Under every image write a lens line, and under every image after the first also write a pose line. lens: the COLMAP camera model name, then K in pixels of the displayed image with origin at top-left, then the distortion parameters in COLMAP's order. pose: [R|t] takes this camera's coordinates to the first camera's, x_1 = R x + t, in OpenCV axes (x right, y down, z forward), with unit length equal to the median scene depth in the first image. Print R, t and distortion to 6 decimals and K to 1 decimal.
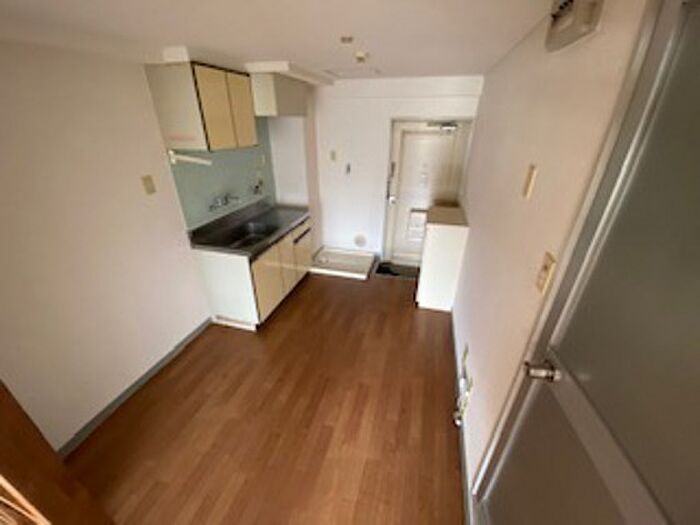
lens RADIAL K [[287.6, 0, 350.0], [0, 287.6, 262.5], [0, 0, 1]] dist [-0.000141, -0.010700]
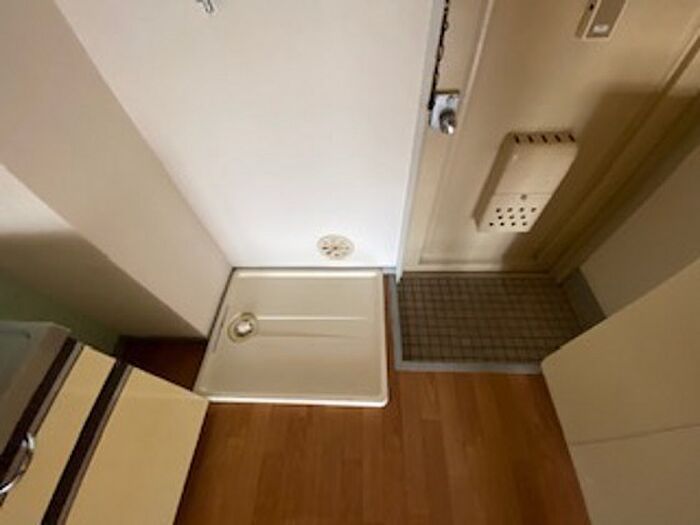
lens RADIAL K [[280.9, 0, 350.0], [0, 280.9, 262.5], [0, 0, 1]] dist [0.000737, 0.000071]
pose [[0.971808, -0.212450, 0.102243, 0.019368], [0.138206, 0.864641, 0.483006, -0.294442], [-0.191018, -0.455258, 0.869628, 0.944299]]
